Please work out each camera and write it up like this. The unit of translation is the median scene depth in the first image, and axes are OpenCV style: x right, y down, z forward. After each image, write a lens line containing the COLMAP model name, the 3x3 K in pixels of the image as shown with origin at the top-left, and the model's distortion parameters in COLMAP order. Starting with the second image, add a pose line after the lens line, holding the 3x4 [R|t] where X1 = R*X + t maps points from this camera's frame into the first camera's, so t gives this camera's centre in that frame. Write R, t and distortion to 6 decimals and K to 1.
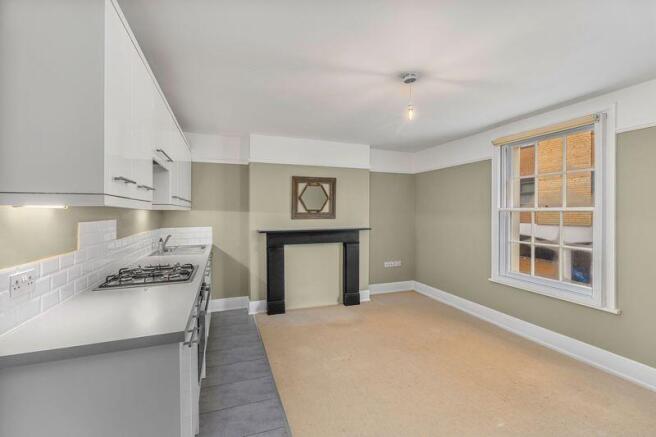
lens RADIAL K [[294.0, 0, 328.7], [0, 294.0, 216.9], [0, 0, 1]] dist [0.000271, -0.000151]
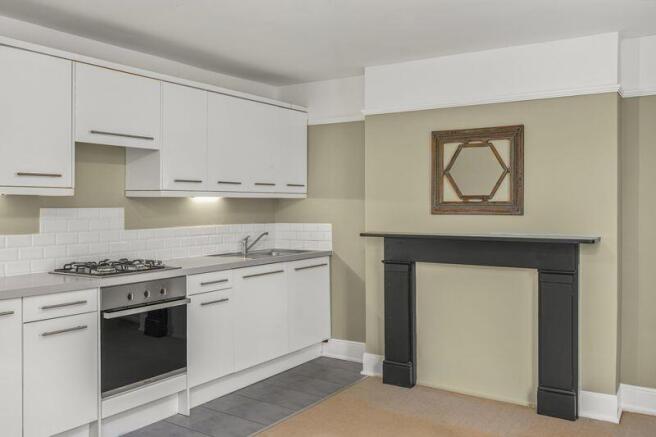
lens RADIAL K [[597.8, 0, 324.9], [0, 597.8, 213.1], [0, 0, 1]] dist [0.007027, 0.009139]
pose [[0.578587, 0.015178, -0.815480, 0.624249], [-0.015225, 0.999854, 0.007808, 0.000960], [0.815479, 0.007898, 0.578733, 0.228602]]
